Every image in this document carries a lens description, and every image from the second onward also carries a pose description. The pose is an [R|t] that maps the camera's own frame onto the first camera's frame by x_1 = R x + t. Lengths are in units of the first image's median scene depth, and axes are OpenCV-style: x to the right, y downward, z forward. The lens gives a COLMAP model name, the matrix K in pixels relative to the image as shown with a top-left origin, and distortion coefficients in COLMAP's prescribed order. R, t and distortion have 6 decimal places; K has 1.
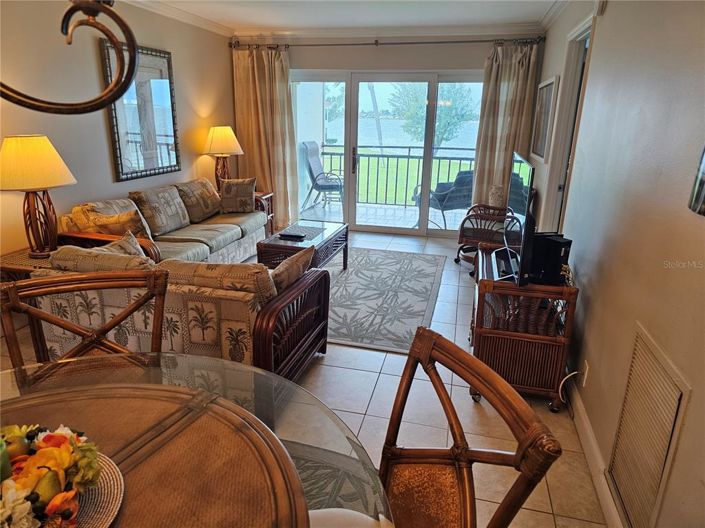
lens RADIAL K [[469.3, 0, 349.6], [0, 469.3, 263.3], [0, 0, 1]] dist [0.012677, -0.004723]
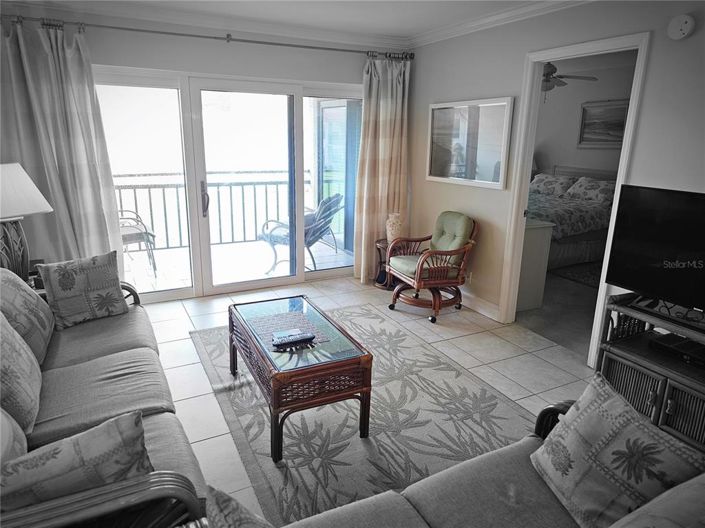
lens RADIAL K [[469.3, 0, 352.5], [0, 469.3, 259.1], [0, 0, 1]] dist [0.012677, -0.004723]
pose [[0.750367, -0.178021, 0.636599, -0.330702], [0.198450, 0.979297, 0.039939, -0.131901], [-0.630529, 0.096364, 0.770160, 0.368742]]
